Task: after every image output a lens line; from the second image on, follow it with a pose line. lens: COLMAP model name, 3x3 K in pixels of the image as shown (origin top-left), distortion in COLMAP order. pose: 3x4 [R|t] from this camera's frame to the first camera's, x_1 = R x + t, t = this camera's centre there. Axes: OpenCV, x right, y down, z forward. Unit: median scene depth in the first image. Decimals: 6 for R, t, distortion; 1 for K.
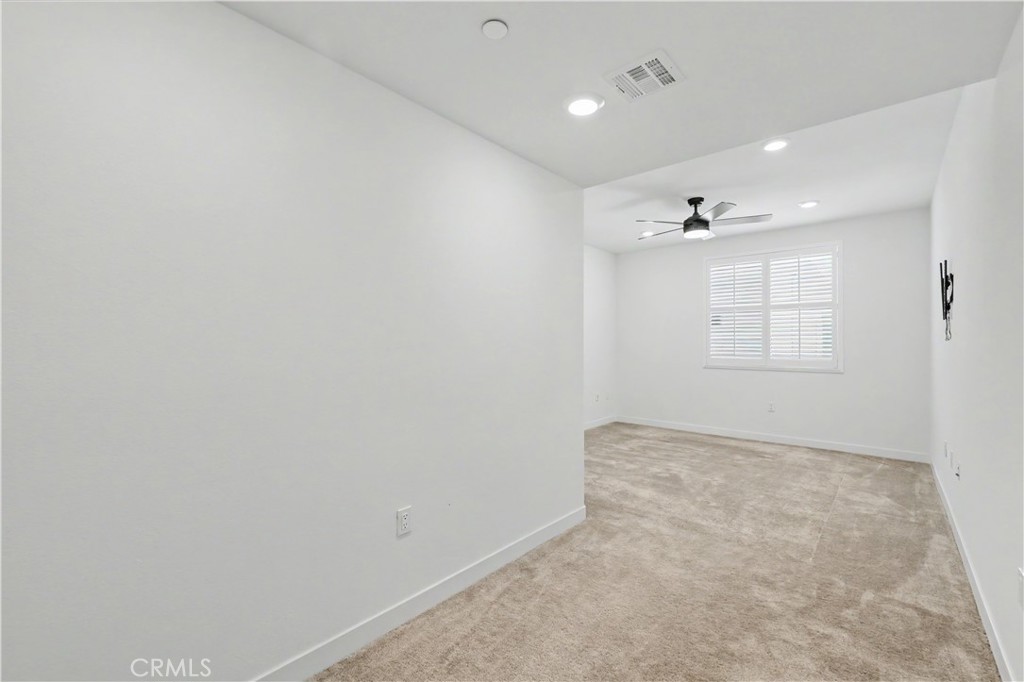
lens RADIAL K [[433.5, 0, 513.8], [0, 433.5, 343.2], [0, 0, 1]] dist [-0.002501, 0.000482]
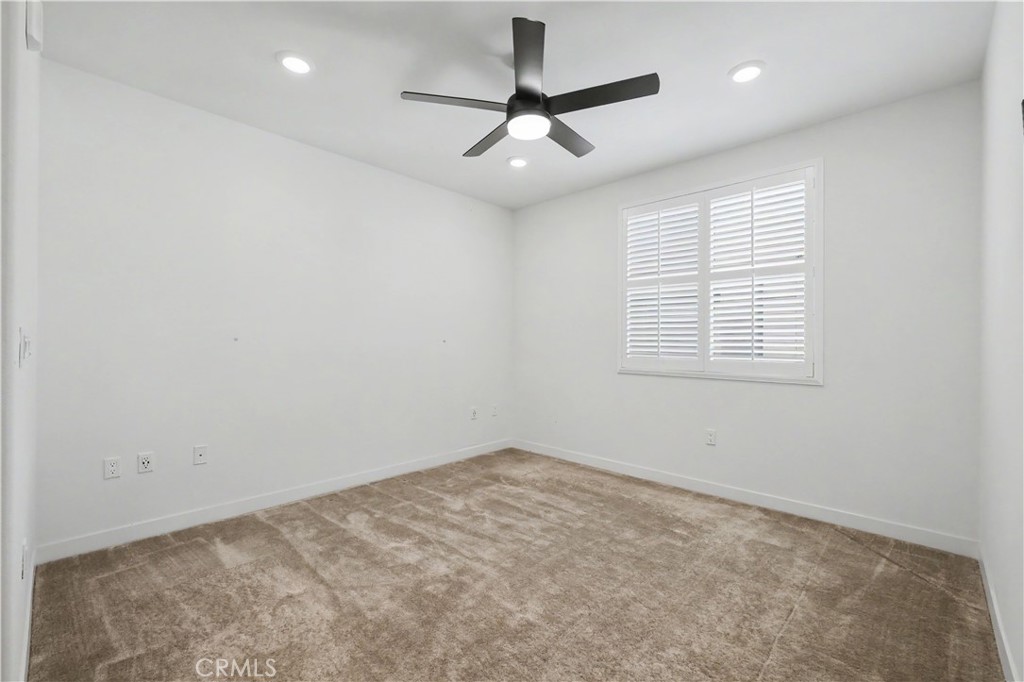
lens RADIAL K [[433.5, 0, 520.3], [0, 433.5, 342.0], [0, 0, 1]] dist [-0.002501, 0.000482]
pose [[0.999220, 0.003979, -0.039290, 0.418600], [-0.003881, 0.999989, 0.002582, 0.011516], [0.039300, -0.002428, 0.999225, 0.447190]]
